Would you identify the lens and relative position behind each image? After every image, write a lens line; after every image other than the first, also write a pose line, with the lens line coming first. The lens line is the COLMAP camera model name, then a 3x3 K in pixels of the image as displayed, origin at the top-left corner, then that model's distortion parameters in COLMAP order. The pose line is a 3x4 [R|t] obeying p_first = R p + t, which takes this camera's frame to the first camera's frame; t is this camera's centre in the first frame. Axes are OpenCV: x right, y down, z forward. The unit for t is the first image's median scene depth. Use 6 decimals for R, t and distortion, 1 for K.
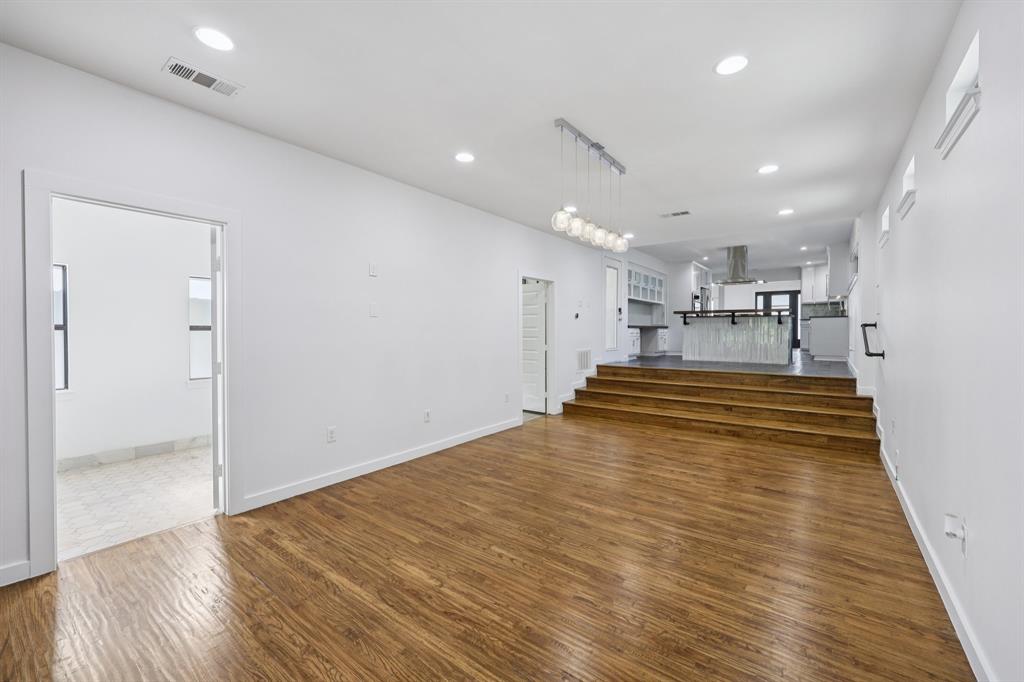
lens RADIAL K [[416.3, 0, 507.4], [0, 416.3, 339.8], [0, 0, 1]] dist [0.000687, 0.000676]
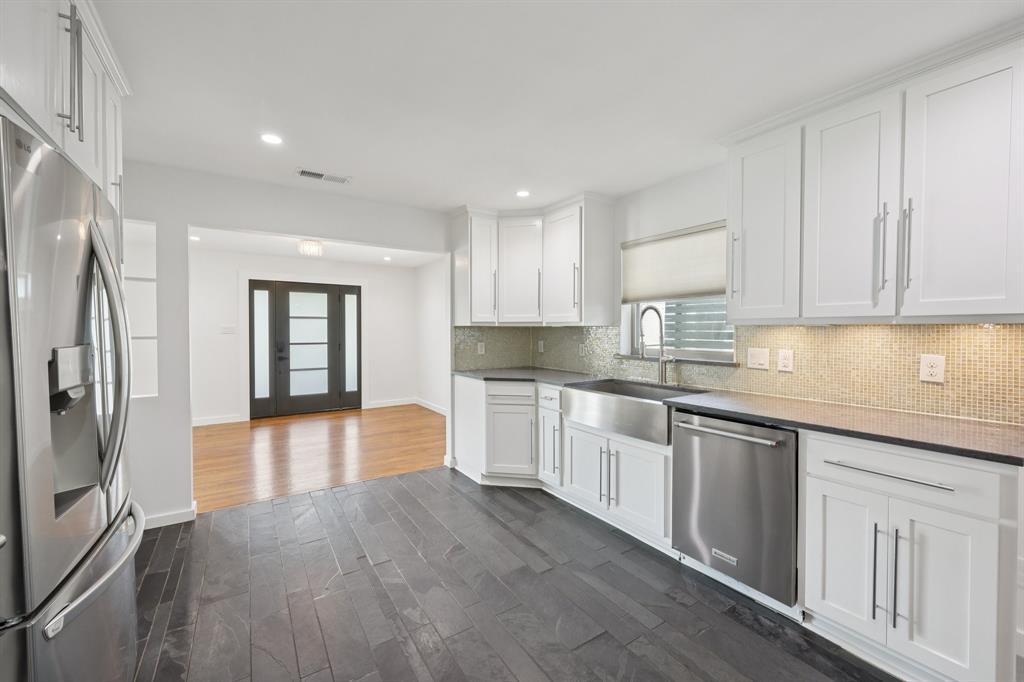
lens RADIAL K [[416.3, 0, 514.1], [0, 416.3, 334.9], [0, 0, 1]] dist [0.000687, 0.000676]
pose [[0.322617, -0.008073, 0.946495, 1.324368], [0.022295, 0.999751, 0.000928, -0.250902], [-0.946267, 0.020803, 0.322717, 2.750140]]
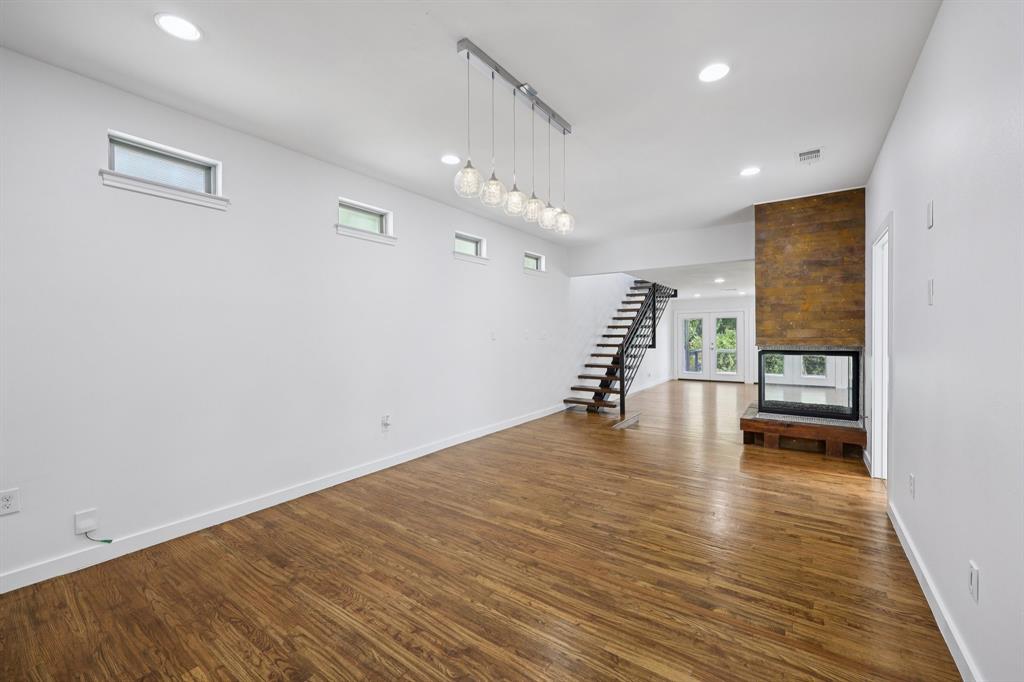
lens RADIAL K [[416.3, 0, 505.4], [0, 416.3, 335.1], [0, 0, 1]] dist [0.000687, 0.000676]
pose [[-0.999547, 0.009393, -0.028588, 0.245397], [0.008516, 0.999494, 0.030633, -0.039444], [0.028861, 0.030376, -0.999122, 1.621144]]
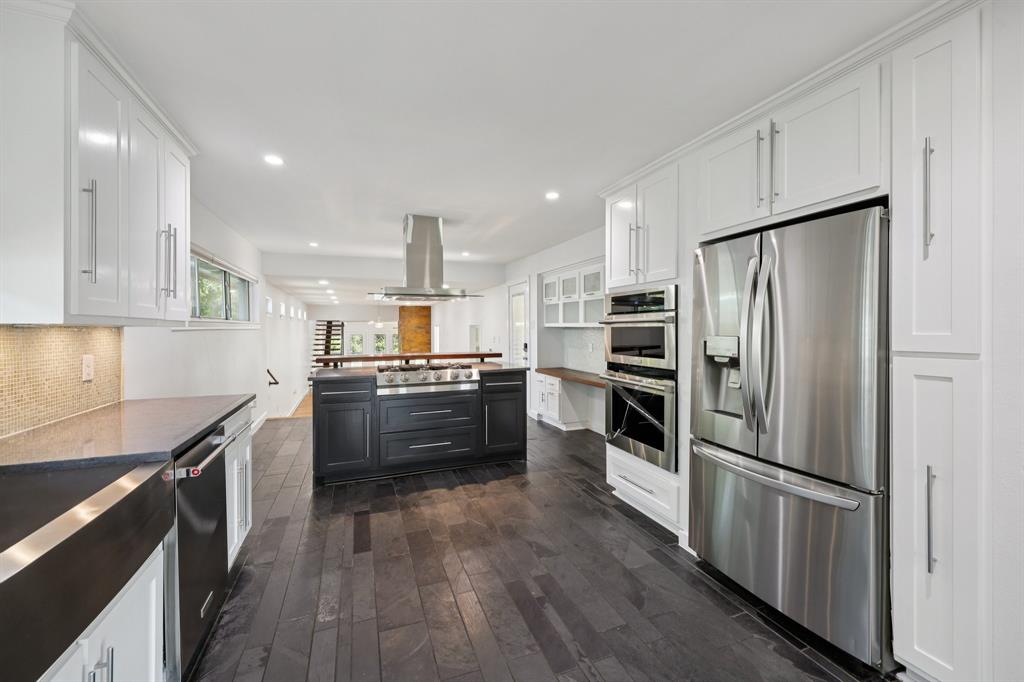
lens RADIAL K [[416.3, 0, 519.7], [0, 416.3, 331.5], [0, 0, 1]] dist [0.000687, 0.000676]
pose [[-0.509670, 0.011587, -0.860292, 2.147838], [-0.014700, 0.999646, 0.022173, -0.266023], [0.860245, 0.023948, -0.509319, 3.192742]]
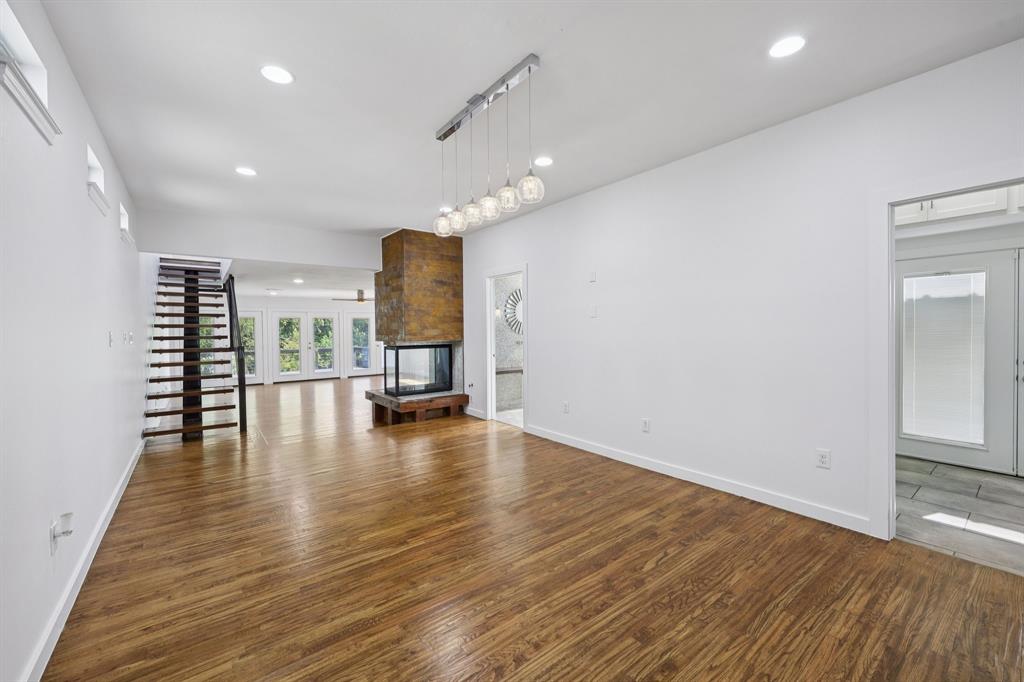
lens RADIAL K [[416.3, 0, 522.9], [0, 416.3, 337.0], [0, 0, 1]] dist [0.000687, 0.000676]
pose [[-0.244259, 0.025900, -0.969364, 0.890312], [-0.012635, 0.999473, 0.029888, -0.034524], [0.969628, 0.019548, -0.243803, 1.172019]]
